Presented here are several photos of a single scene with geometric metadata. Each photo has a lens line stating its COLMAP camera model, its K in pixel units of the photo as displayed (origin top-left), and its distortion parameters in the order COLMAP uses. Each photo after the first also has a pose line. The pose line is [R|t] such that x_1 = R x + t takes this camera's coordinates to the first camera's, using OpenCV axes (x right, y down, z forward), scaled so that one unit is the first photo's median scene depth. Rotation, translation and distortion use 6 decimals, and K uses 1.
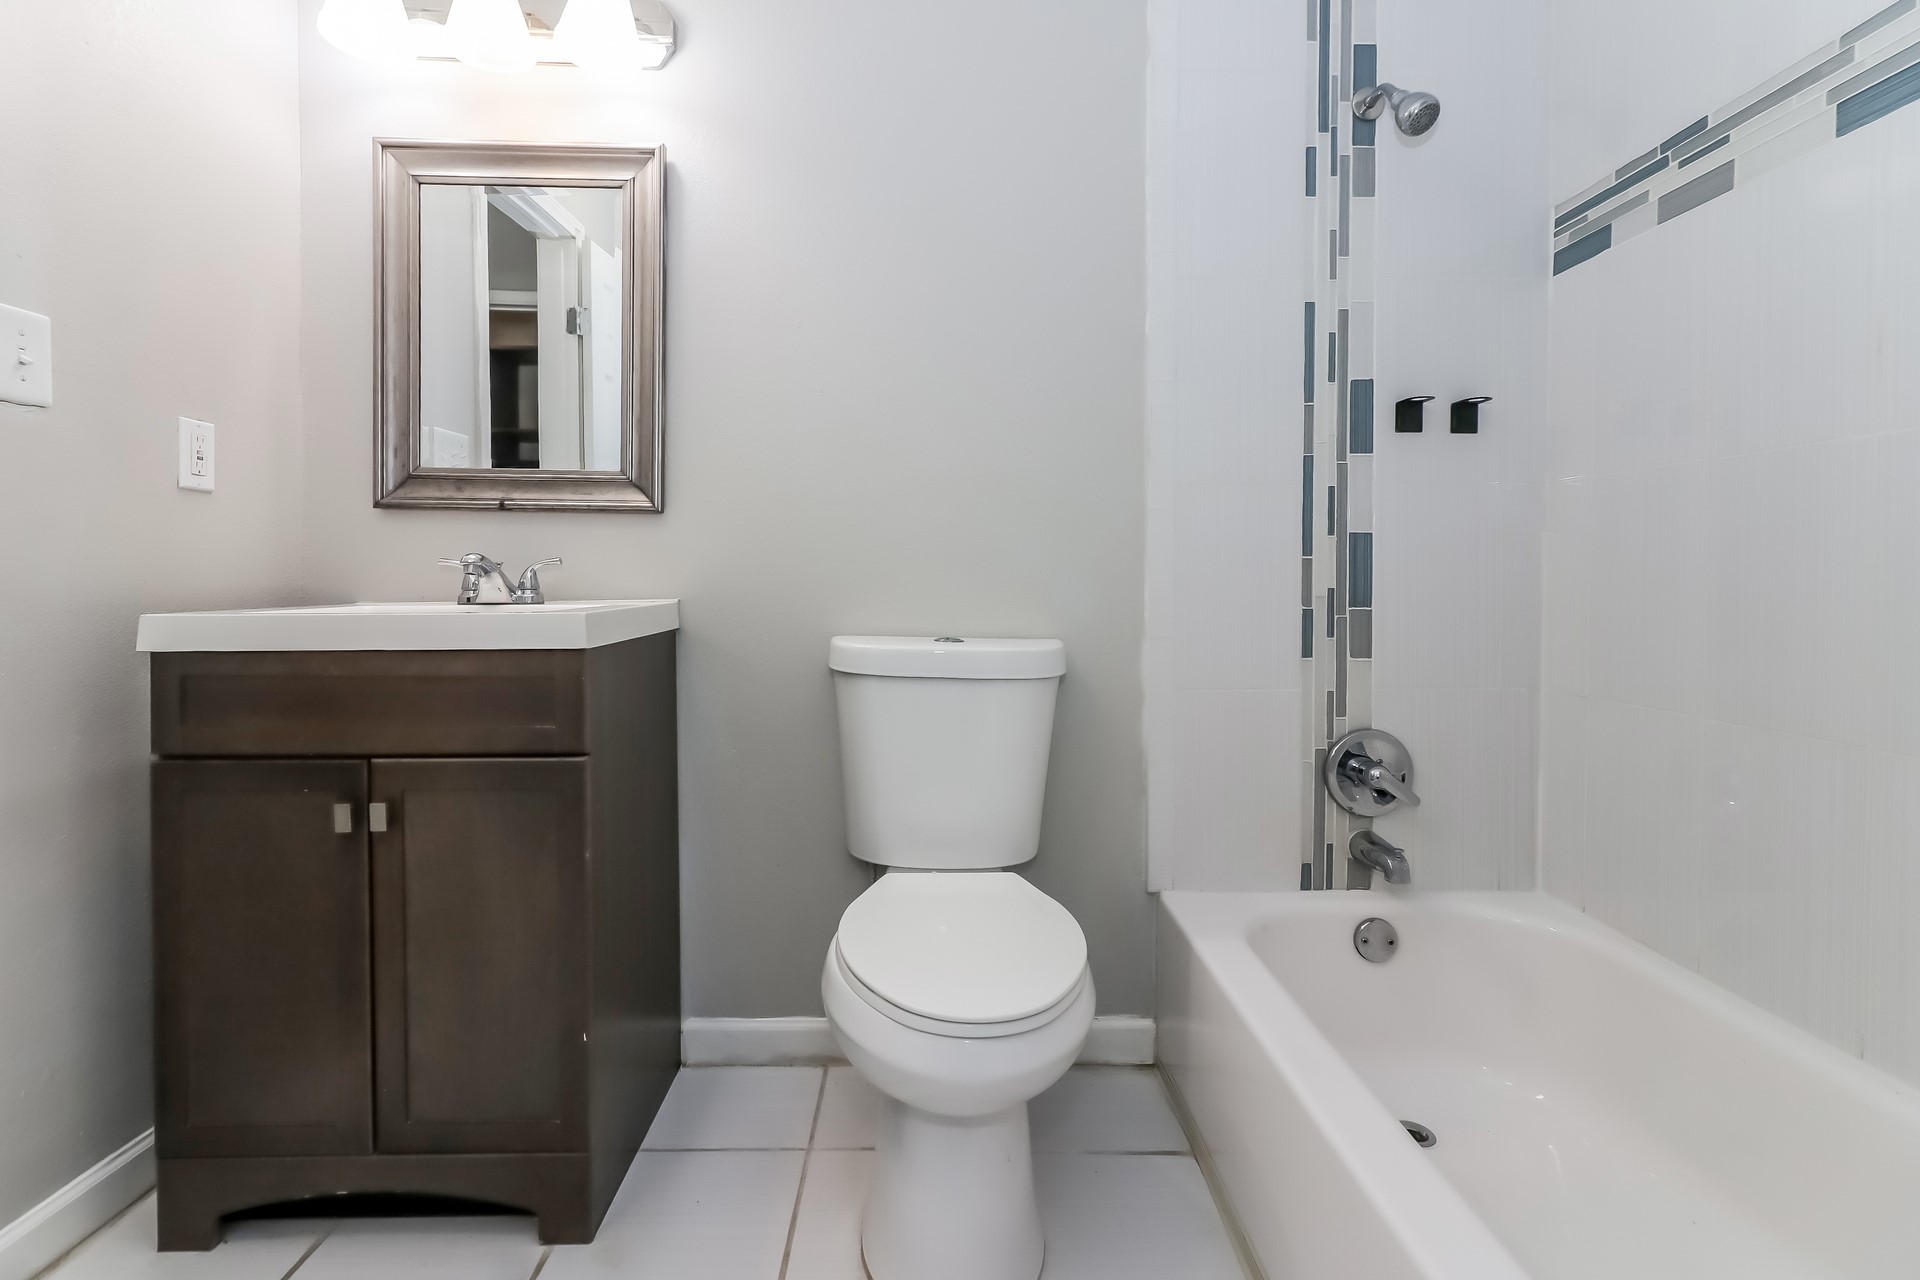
lens RADIAL K [[911.6, 0, 969.6], [0, 911.6, 606.0], [0, 0, 1]] dist [-0.001394, 0.000295]
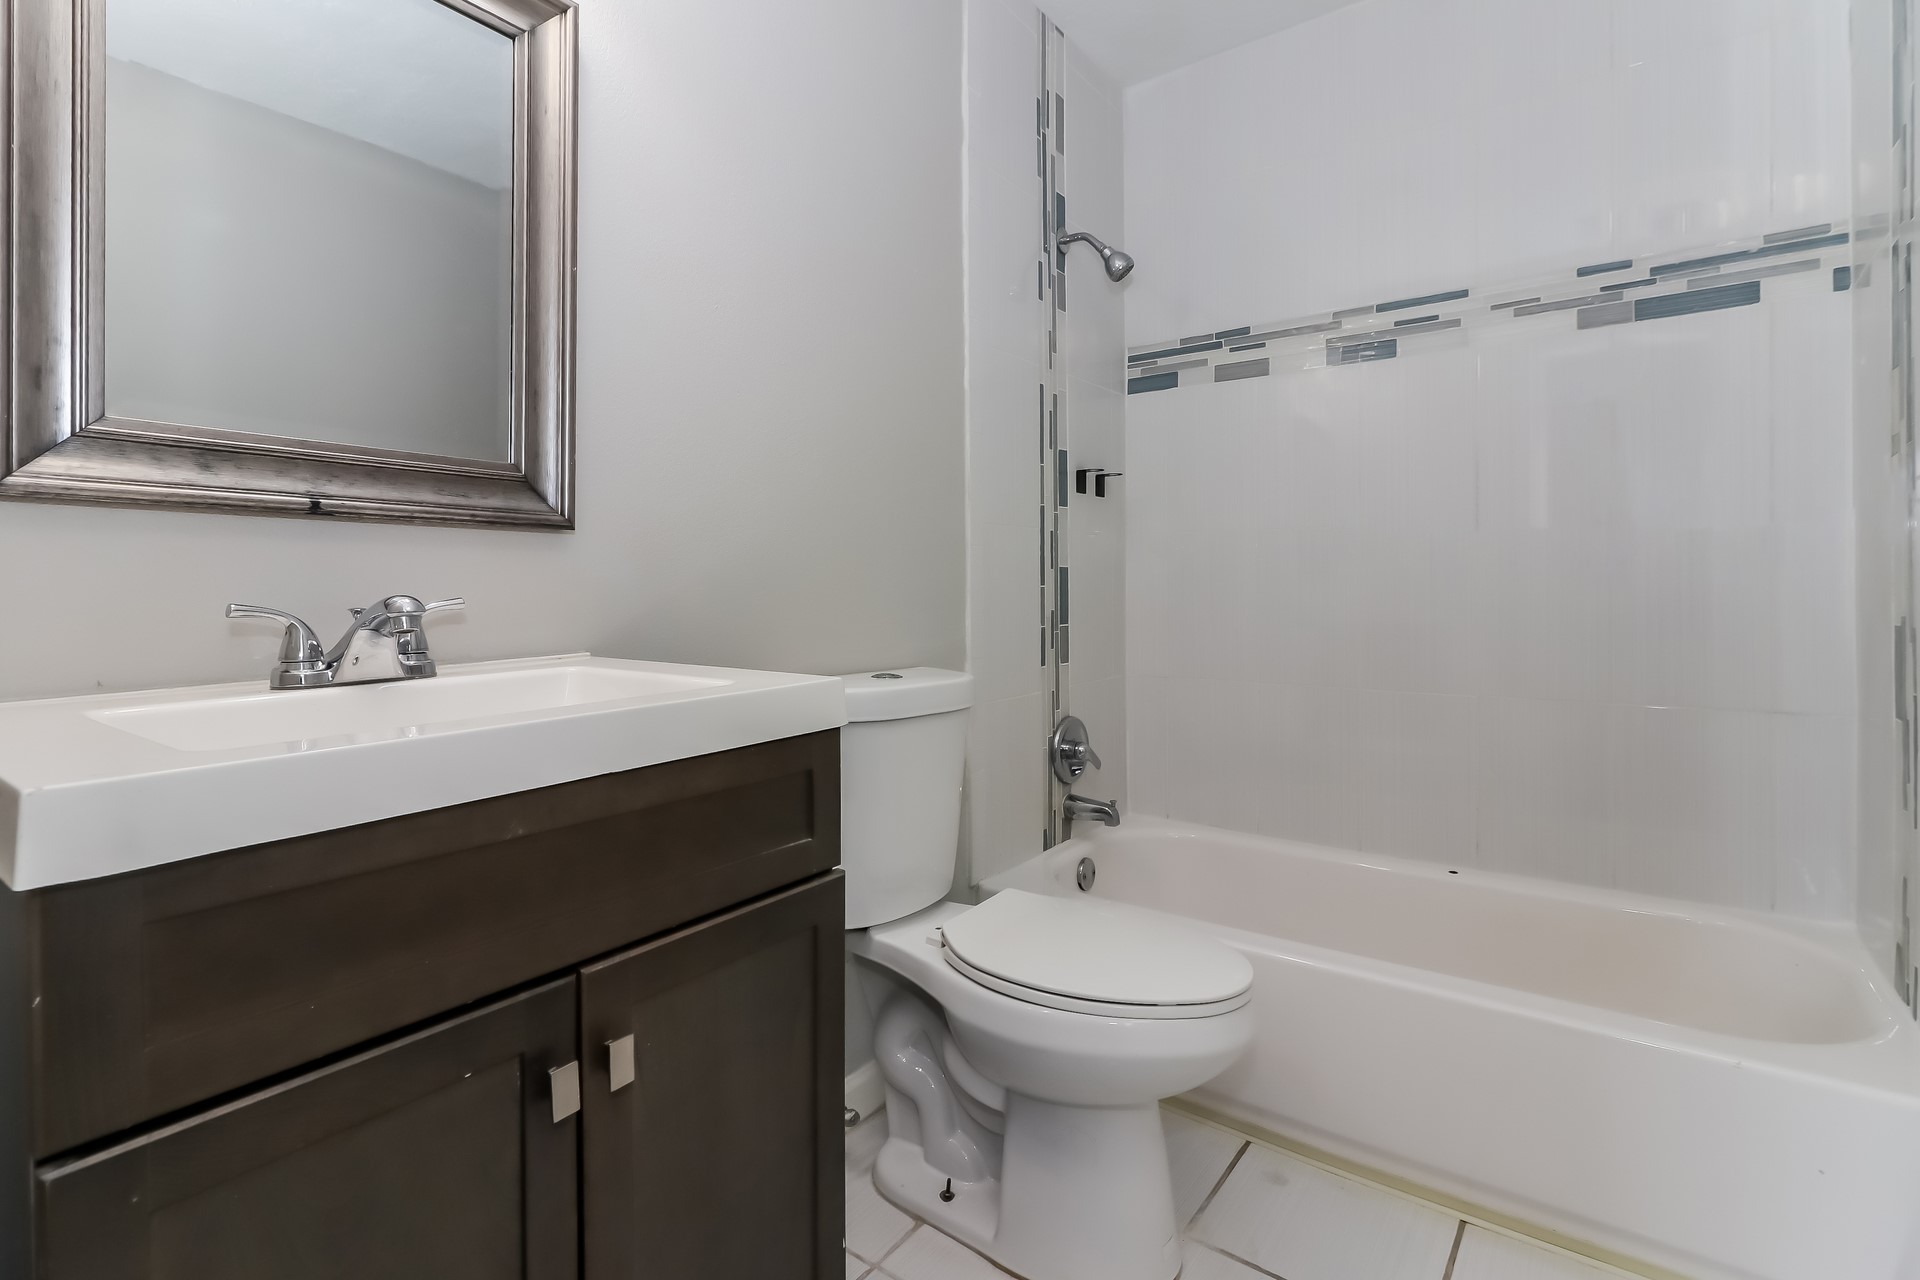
lens RADIAL K [[892.5, 0, 972.5], [0, 892.5, 609.2], [0, 0, 1]] dist [0.002298, 0.000136]
pose [[0.603970, -0.028056, 0.796513, -0.679046], [0.034592, 0.999361, 0.008971, -0.036793], [-0.796256, 0.022135, 0.604555, 0.336782]]
